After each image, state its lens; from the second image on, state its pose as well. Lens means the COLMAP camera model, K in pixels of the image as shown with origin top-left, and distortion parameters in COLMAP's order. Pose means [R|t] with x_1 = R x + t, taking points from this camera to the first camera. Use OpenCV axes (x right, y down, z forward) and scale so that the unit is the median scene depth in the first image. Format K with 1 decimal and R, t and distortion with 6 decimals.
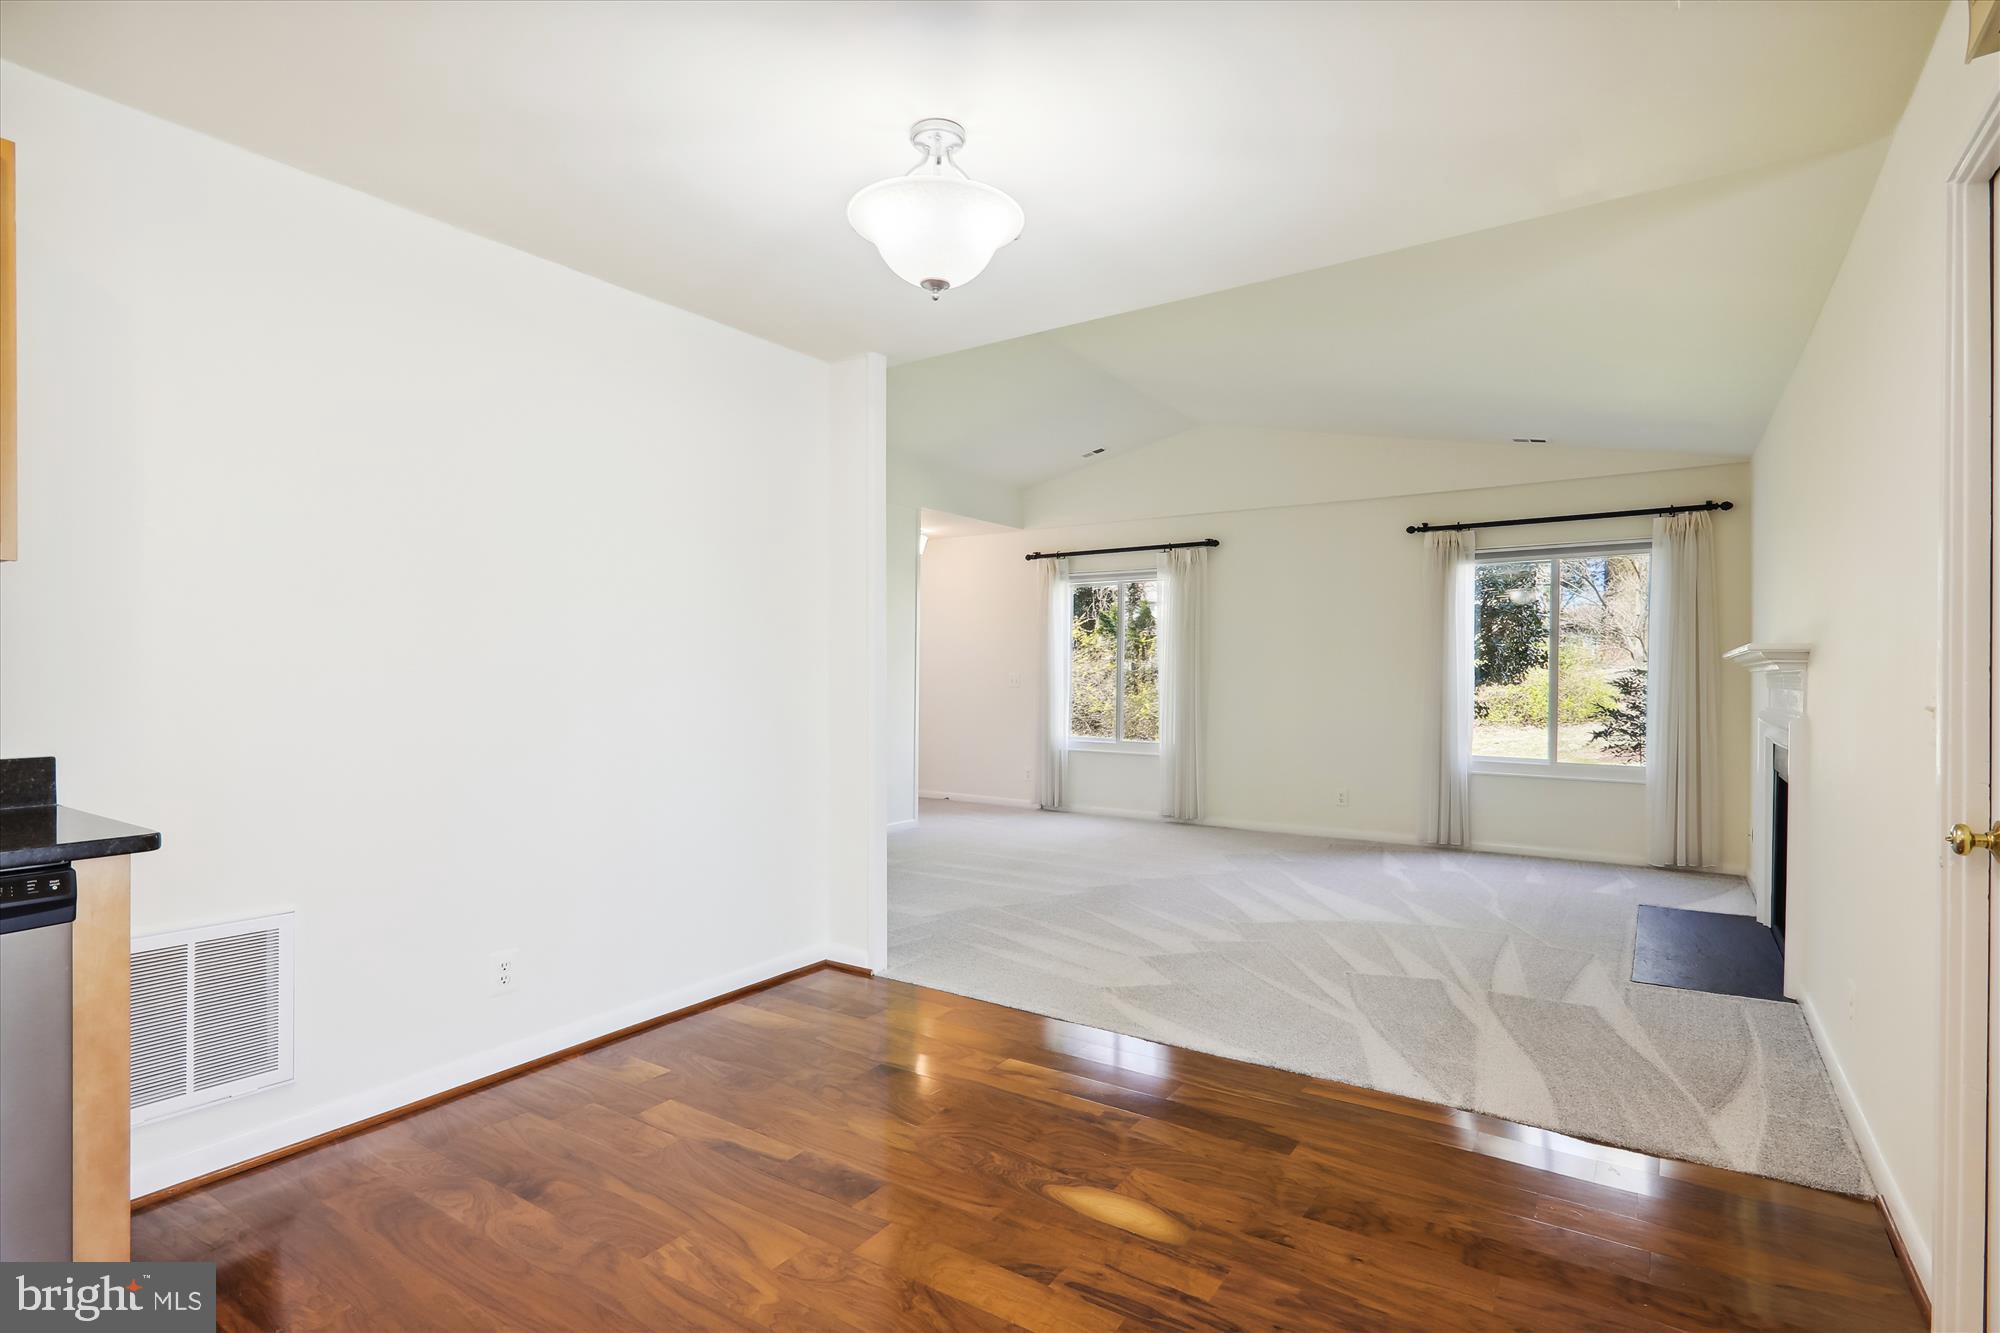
lens RADIAL K [[995.2, 0, 1005.7], [0, 995.2, 677.3], [0, 0, 1]] dist [-0.007038, -0.003895]
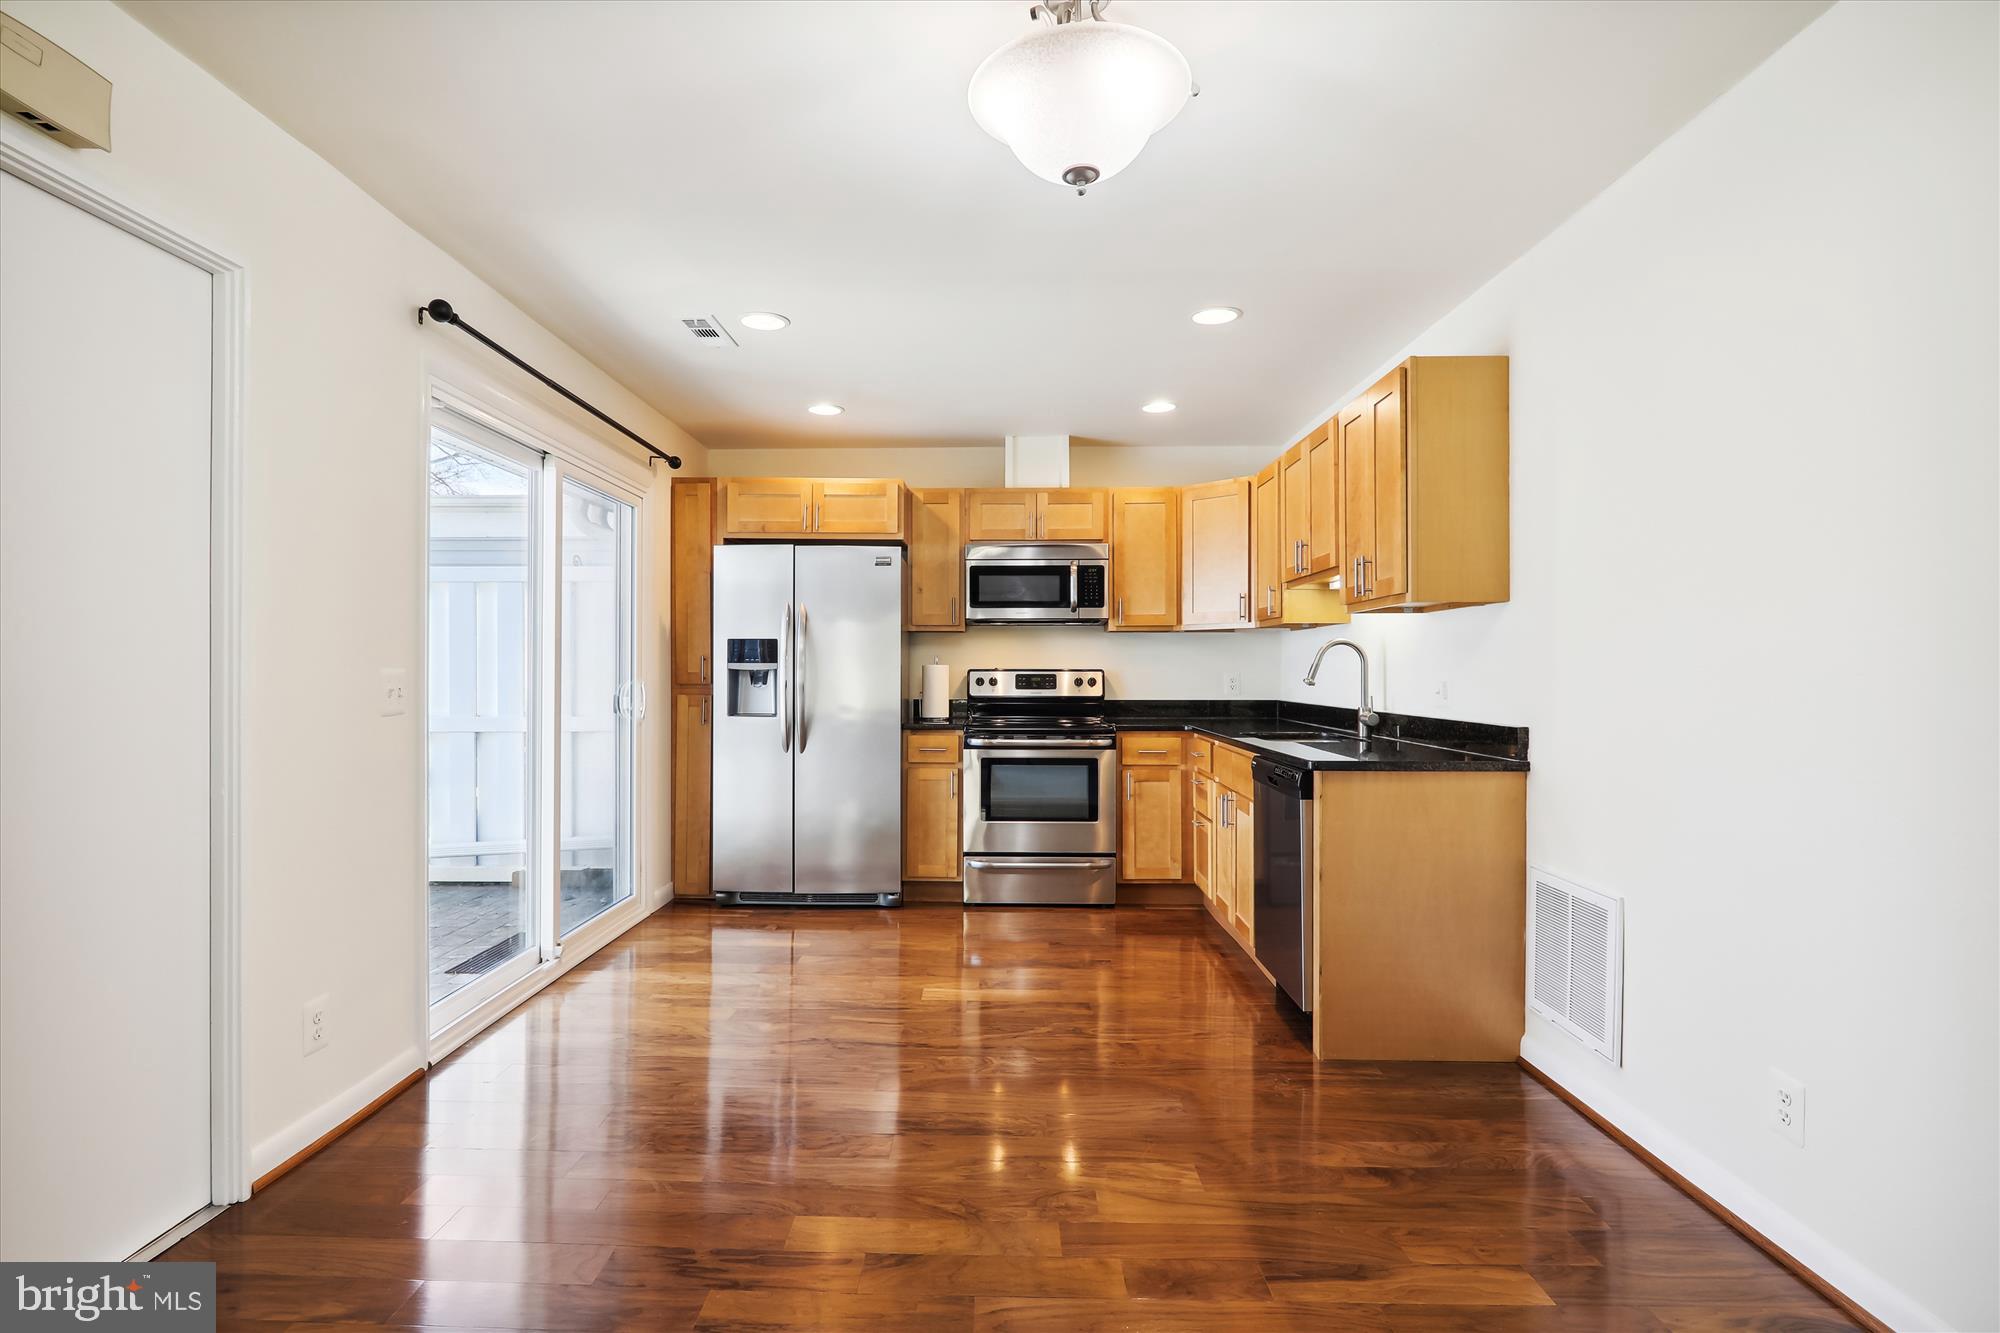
lens RADIAL K [[995.2, 0, 972.9], [0, 995.2, 680.2], [0, 0, 1]] dist [-0.007038, -0.003895]
pose [[-0.857442, 0.000664, -0.514581, 0.467123], [0.000814, 1.000000, -0.000066, 0.011228], [0.514581, -0.000476, -0.857442, 1.890199]]
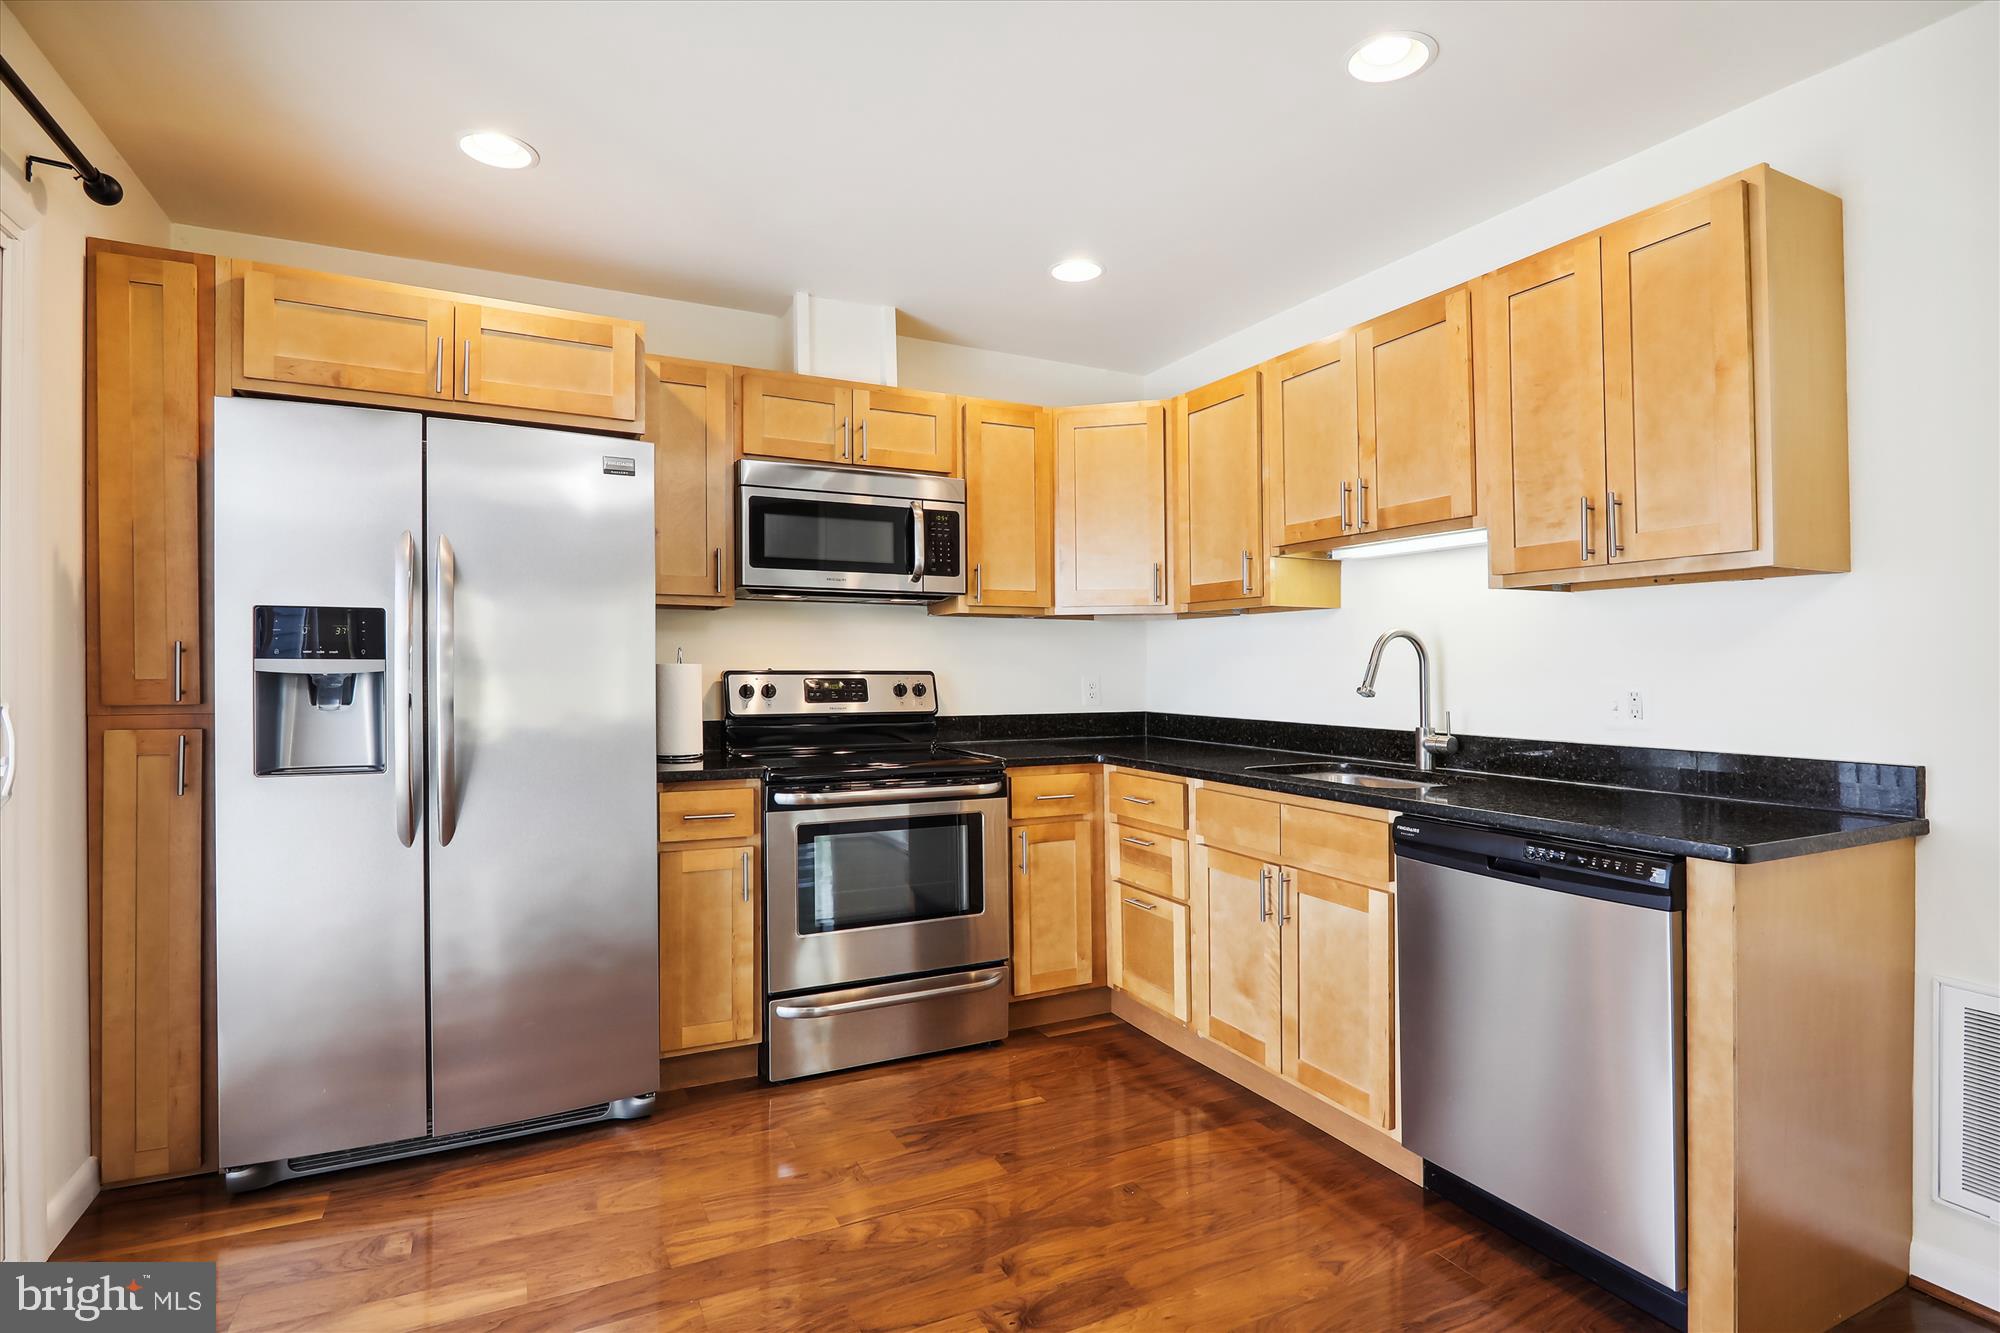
lens RADIAL K [[995.2, 0, 1018.6], [0, 995.2, 678.3], [0, 0, 1]] dist [-0.007038, -0.003895]
pose [[-0.499840, 0.003779, -0.866109, 0.251759], [0.004511, 0.999988, 0.001760, -0.007954], [0.866106, -0.003027, -0.499851, 0.759116]]
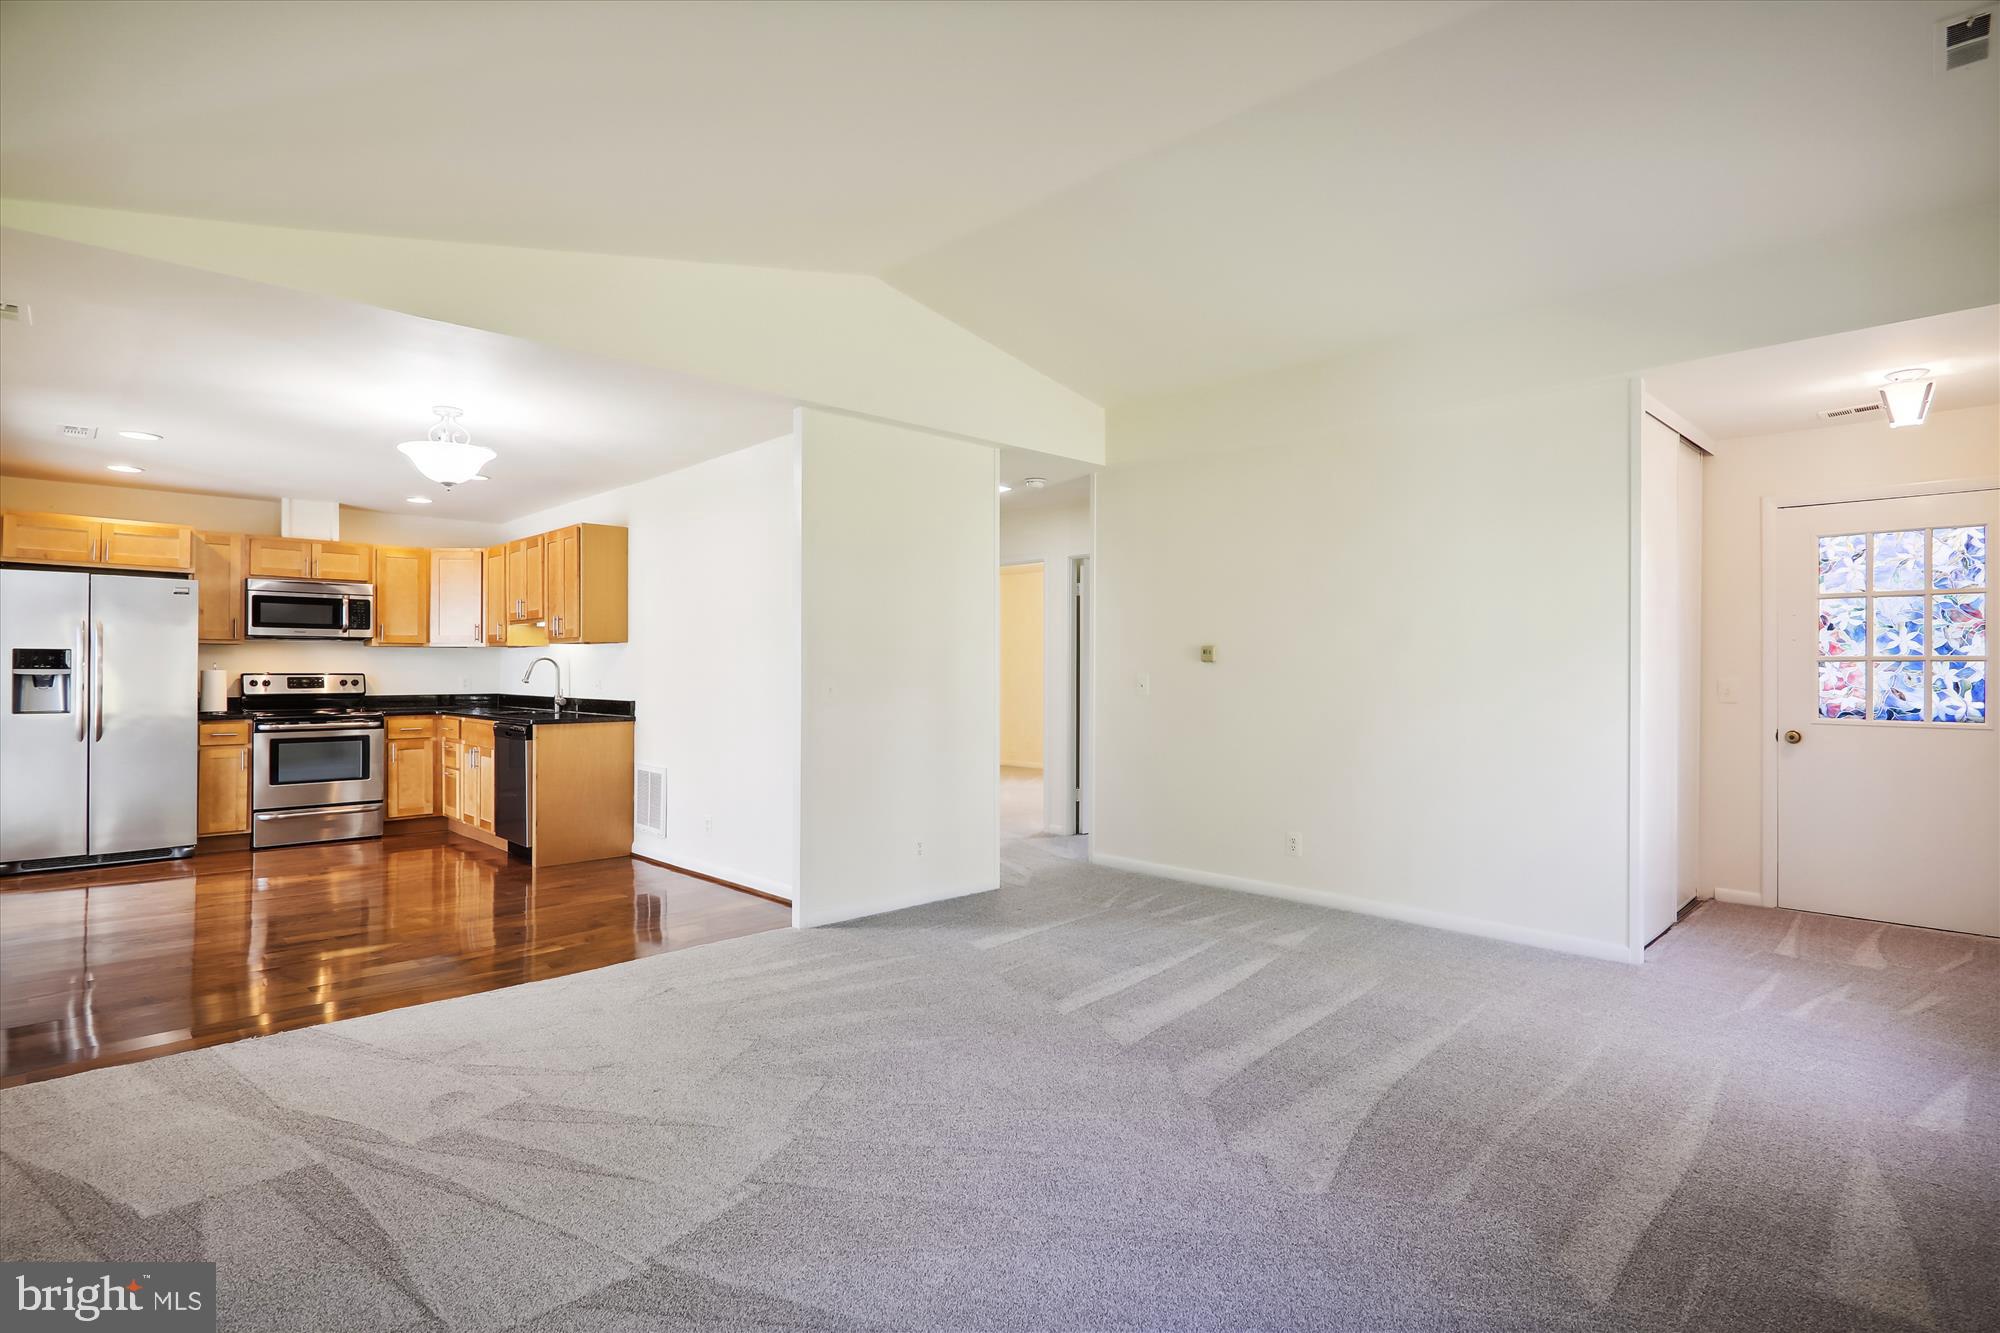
lens RADIAL K [[995.2, 0, 1014.1], [0, 995.2, 658.0], [0, 0, 1]] dist [-0.007038, -0.003895]
pose [[-0.221108, -0.016939, -0.975102, 1.894042], [0.007880, 0.999785, -0.019154, 0.014577], [0.975217, -0.011919, -0.220927, 2.978223]]
